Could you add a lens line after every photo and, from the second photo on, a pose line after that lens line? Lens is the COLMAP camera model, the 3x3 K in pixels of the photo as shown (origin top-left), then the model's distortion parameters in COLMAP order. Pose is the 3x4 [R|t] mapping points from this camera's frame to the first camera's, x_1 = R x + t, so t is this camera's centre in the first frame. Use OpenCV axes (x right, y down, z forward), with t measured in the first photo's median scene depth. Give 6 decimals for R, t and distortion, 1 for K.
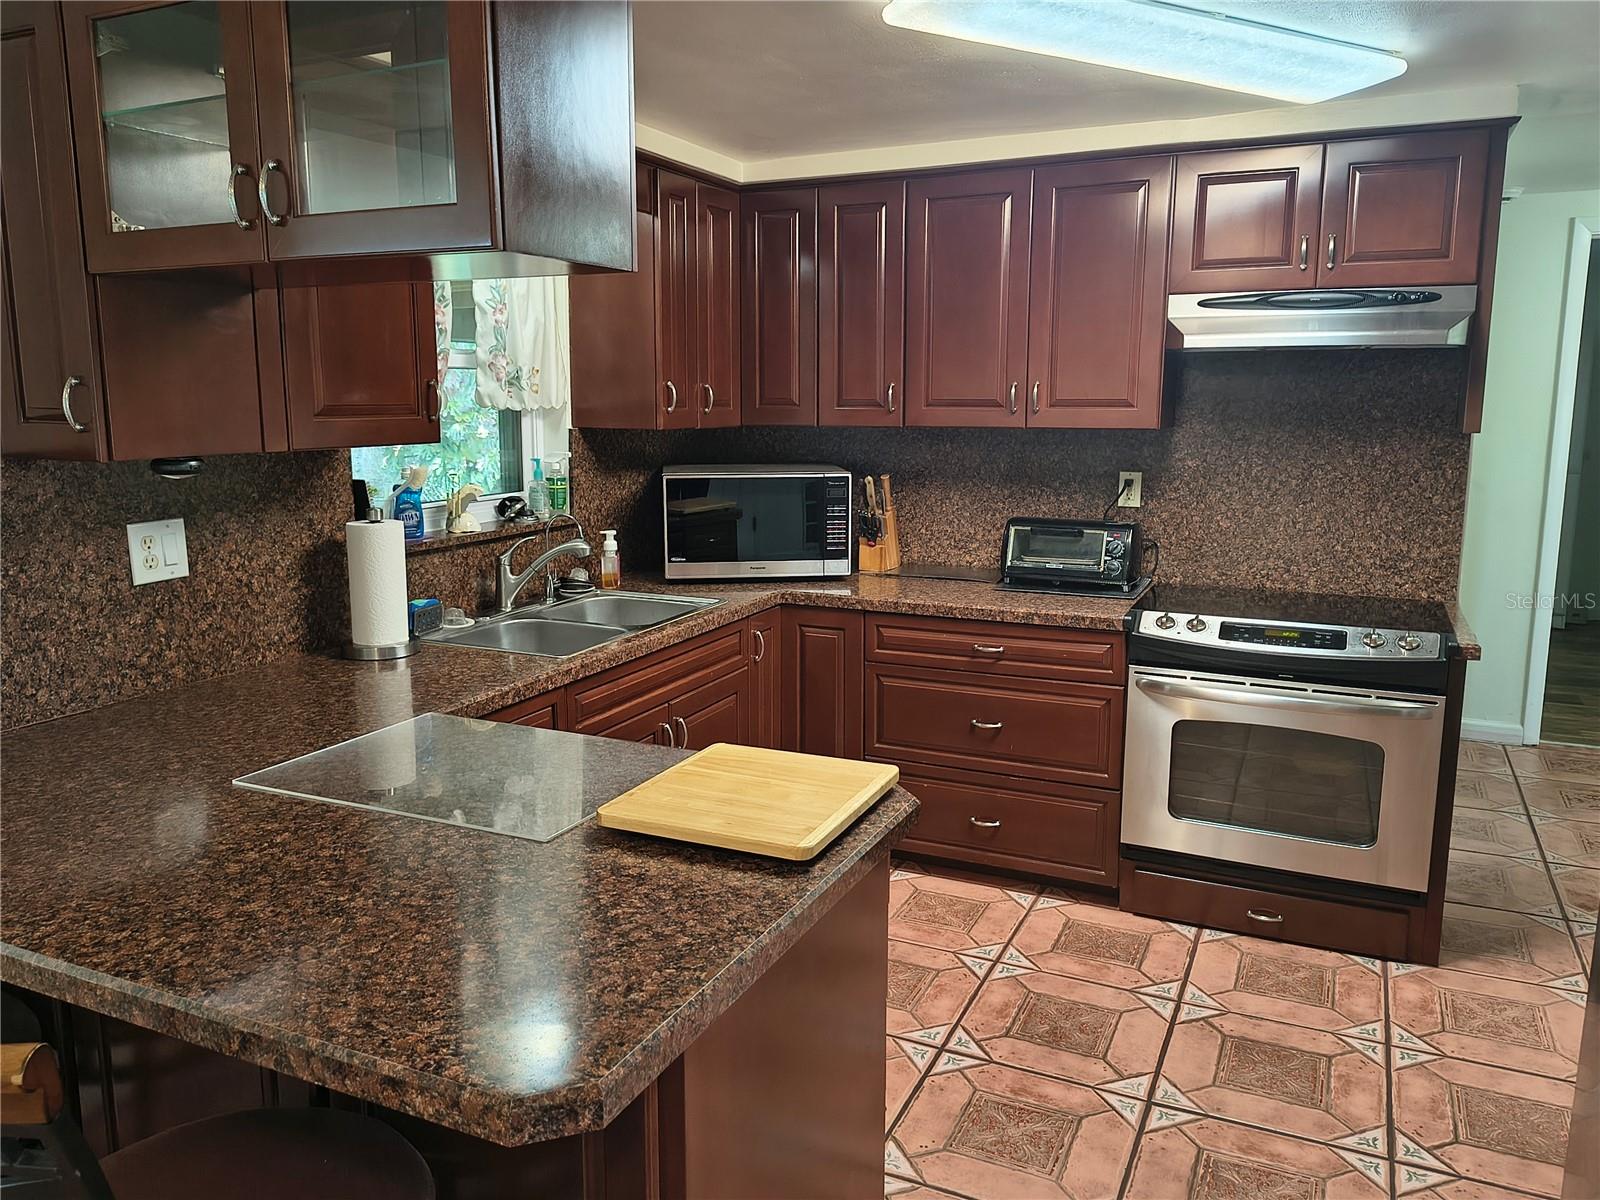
lens RADIAL K [[1167.3, 0, 804.1], [0, 1167.3, 582.4], [0, 0, 1]] dist [-0.003237, -0.001174]
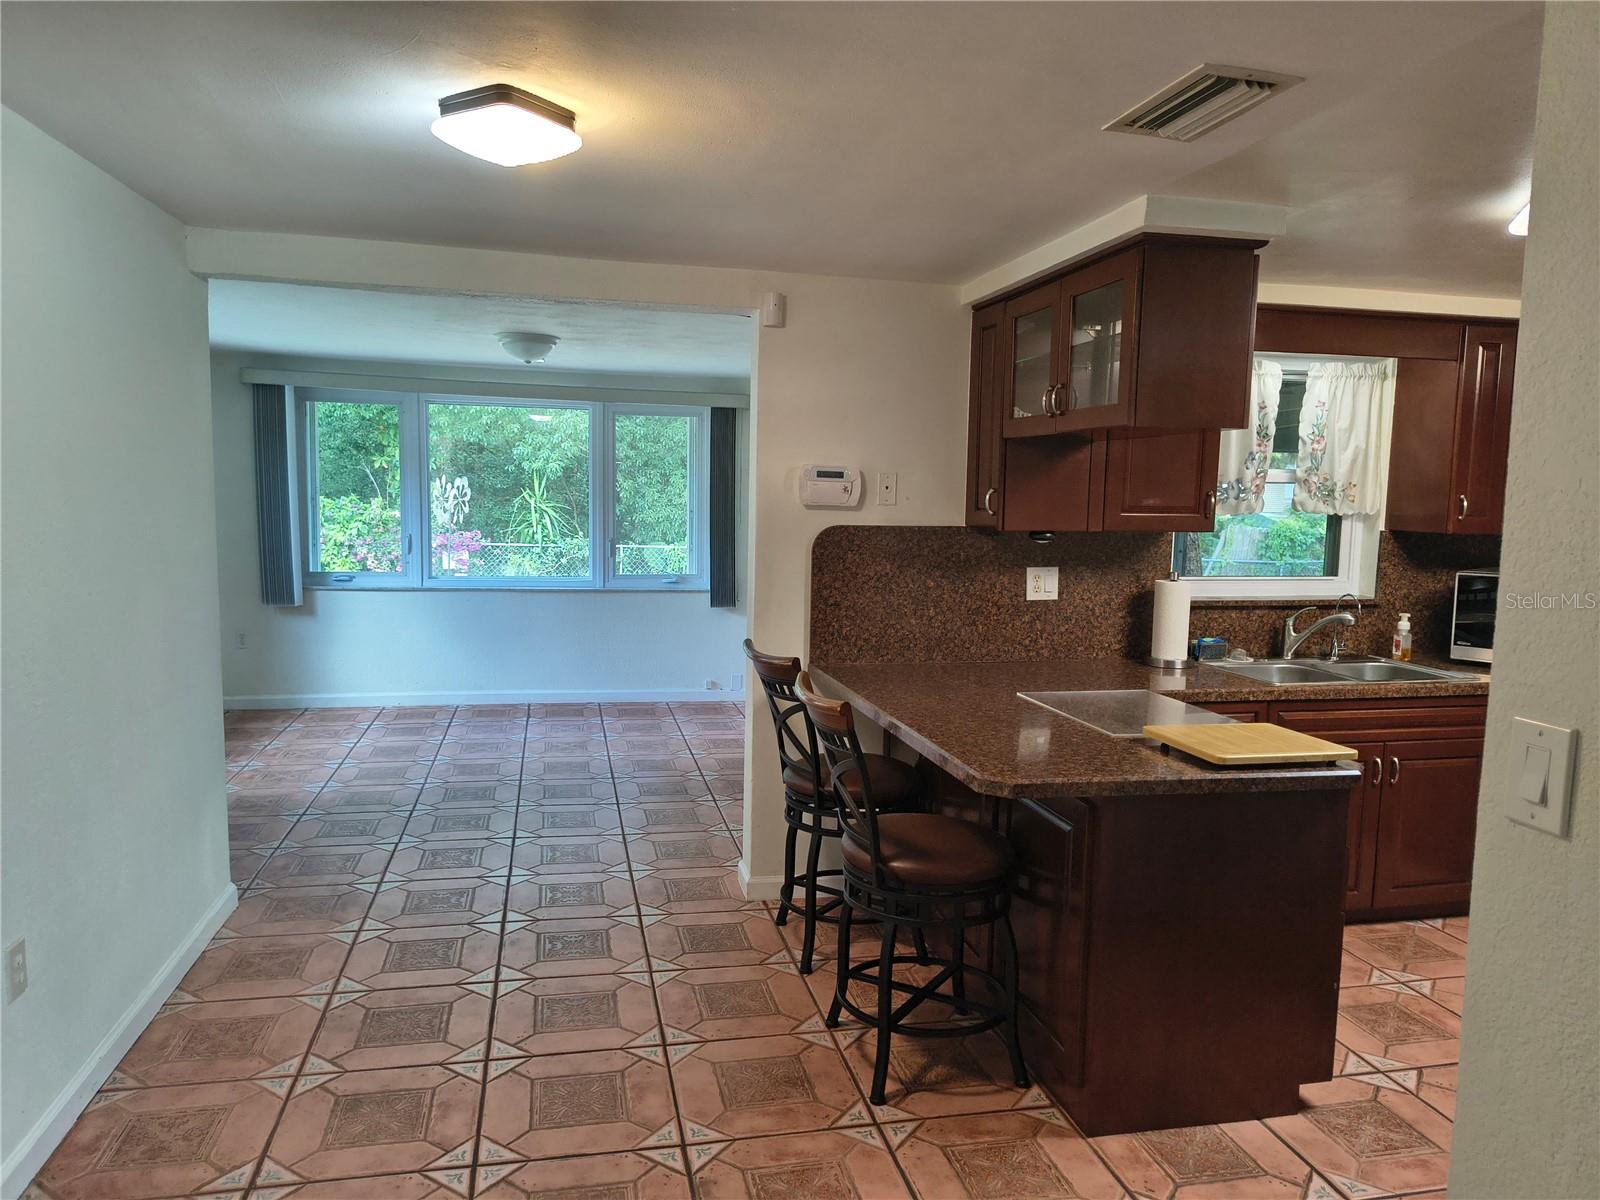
lens RADIAL K [[1119.2, 0, 800.6], [0, 1119.2, 606.8], [0, 0, 1]] dist [-0.009564, -0.004313]
pose [[0.607296, 0.092614, -0.789059, 0.513263], [-0.142488, 0.989775, 0.006508, 0.044010], [0.781594, 0.108479, 0.614283, -0.311143]]
